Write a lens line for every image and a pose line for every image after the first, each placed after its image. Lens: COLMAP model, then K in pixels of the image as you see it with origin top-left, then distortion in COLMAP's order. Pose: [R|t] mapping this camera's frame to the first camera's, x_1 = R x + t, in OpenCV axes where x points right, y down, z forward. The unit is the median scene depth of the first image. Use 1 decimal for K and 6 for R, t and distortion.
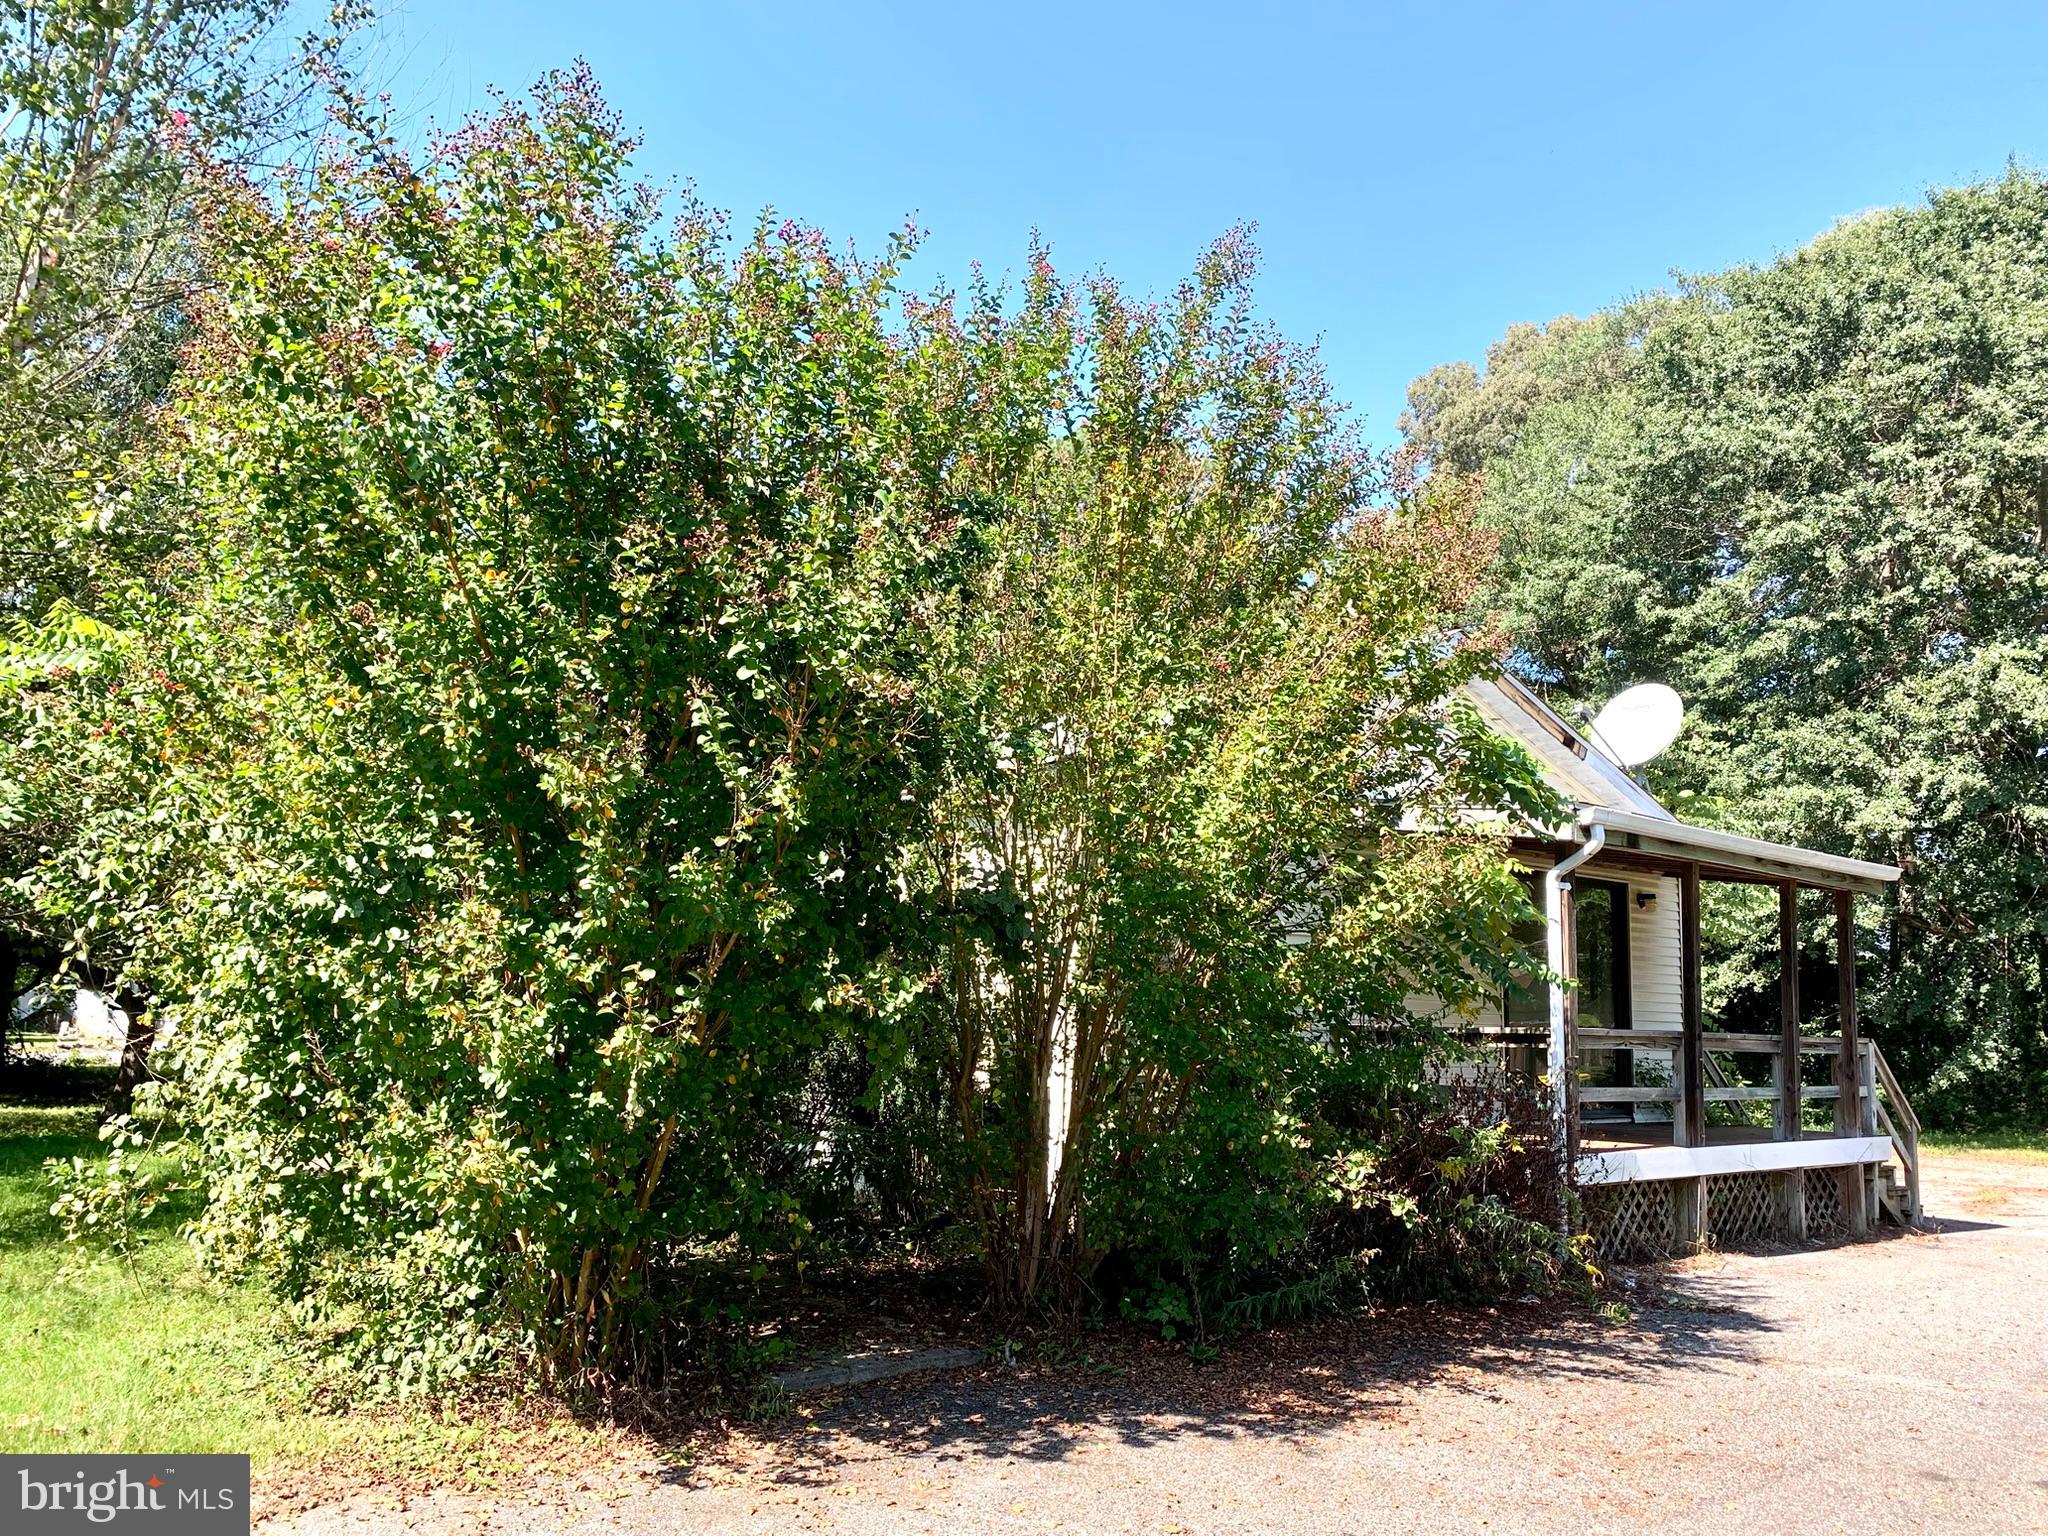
lens RADIAL K [[1570.5, 0, 1013.4], [0, 1570.5, 770.5], [0, 0, 1]] dist [0.016834, -0.015454]
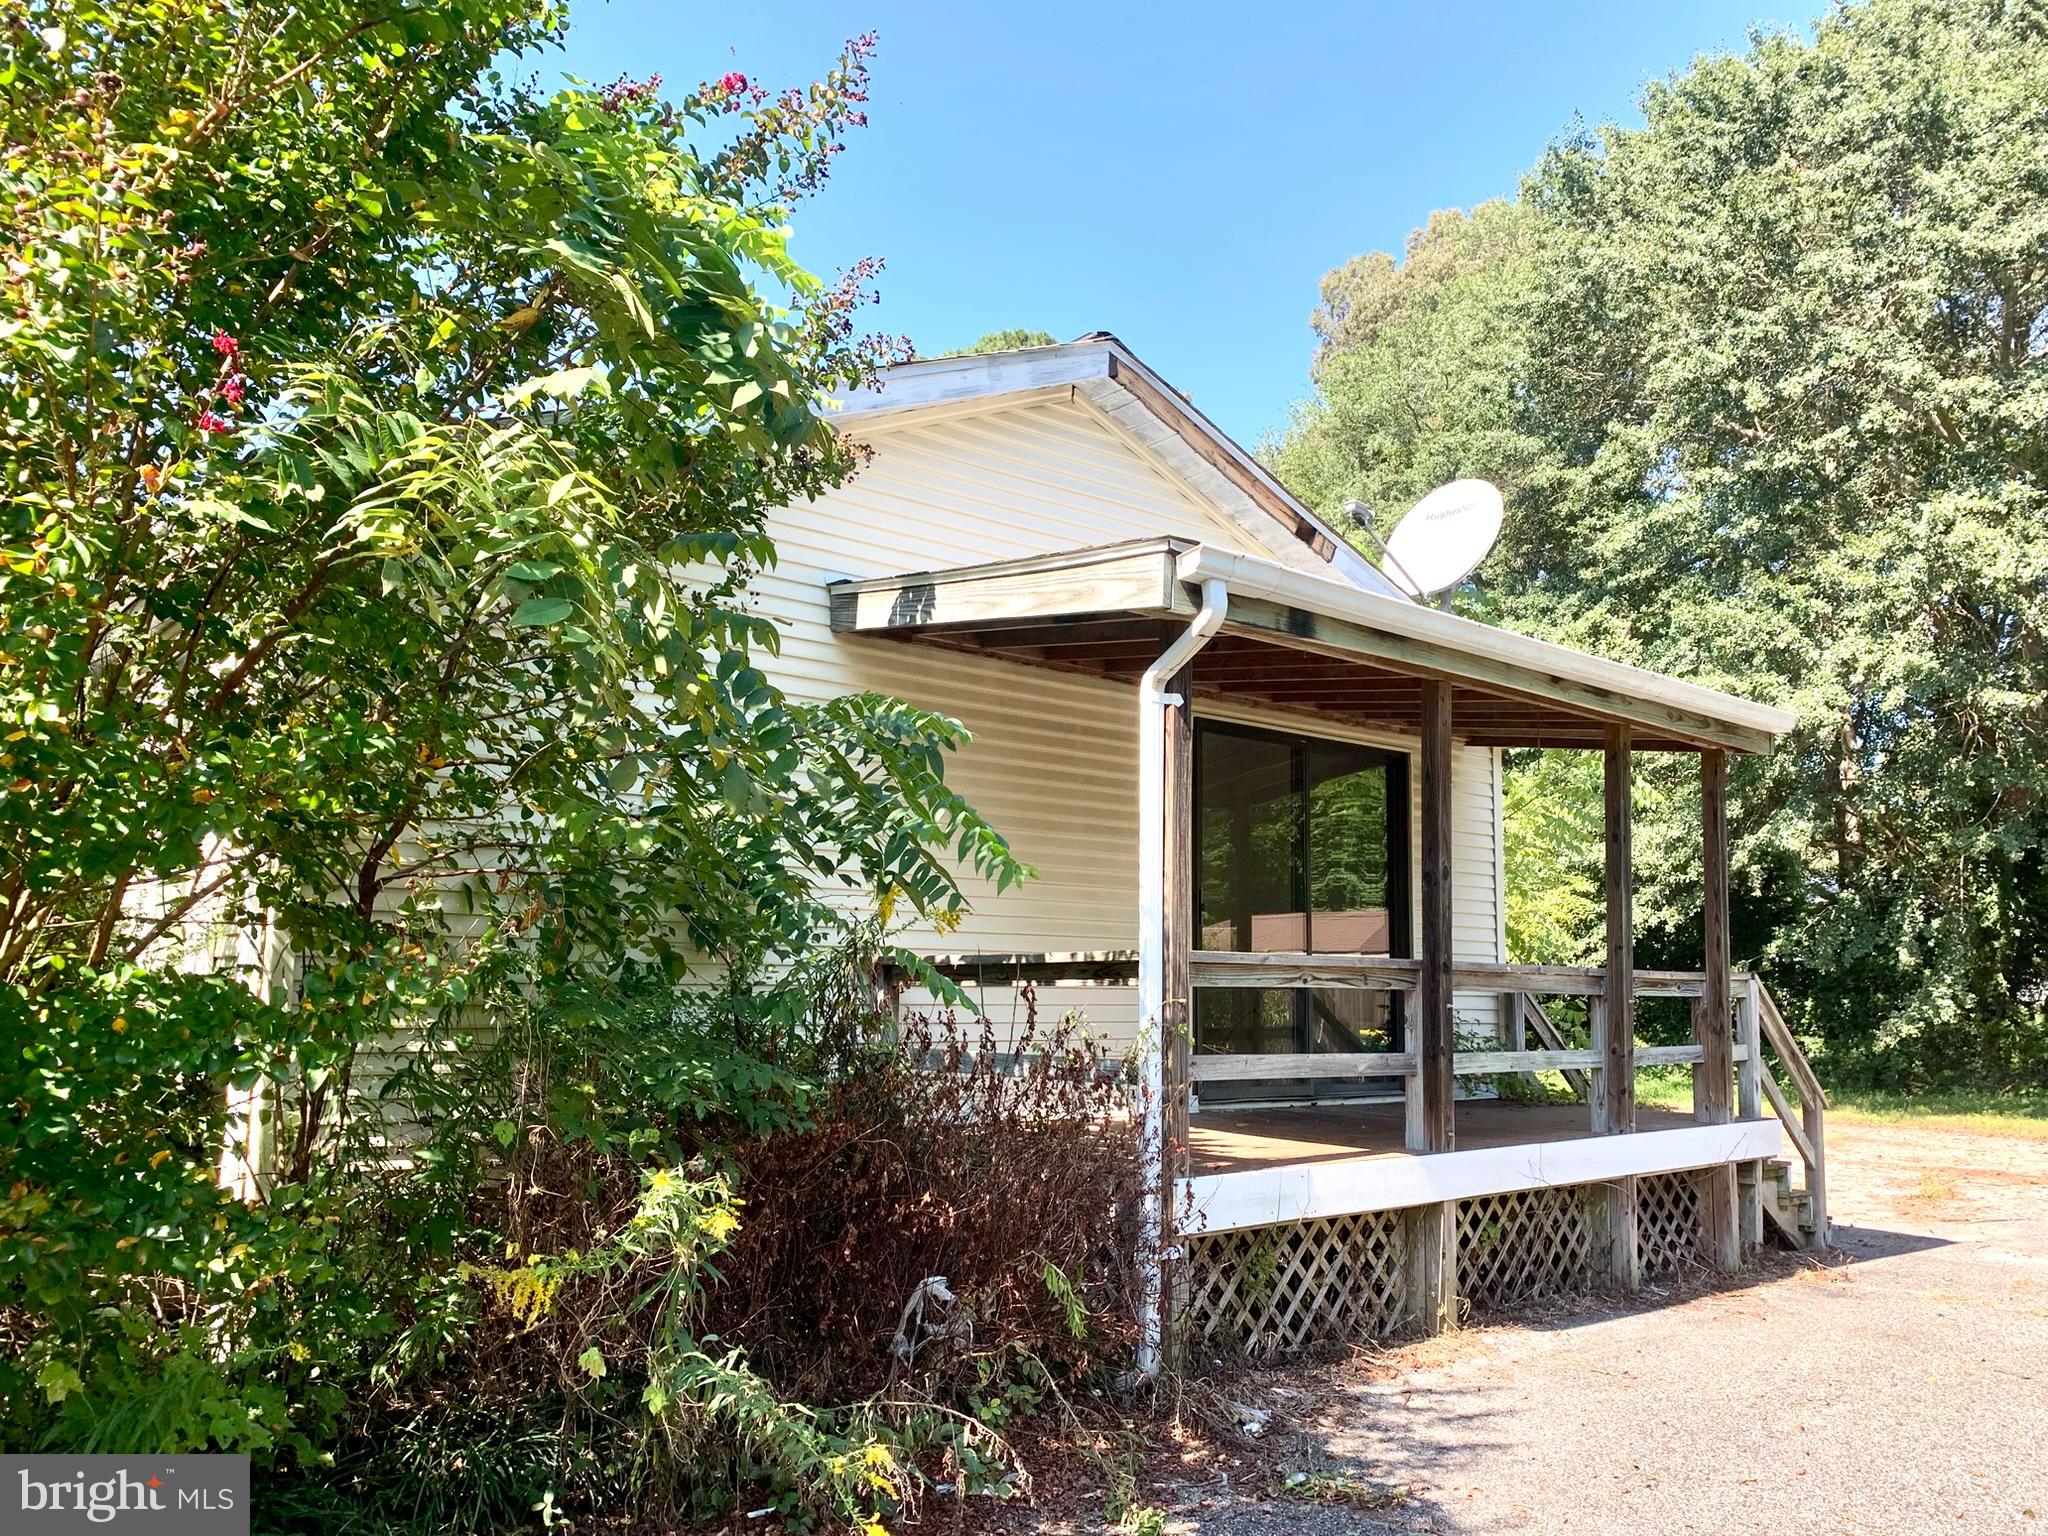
lens RADIAL K [[1570.5, 0, 1034.9], [0, 1570.5, 767.3], [0, 0, 1]] dist [0.016834, -0.015454]
pose [[0.999581, -0.006922, 0.028116, 0.129575], [0.006315, 0.999746, 0.021621, 0.038533], [-0.028258, -0.021435, 0.999371, 0.200664]]
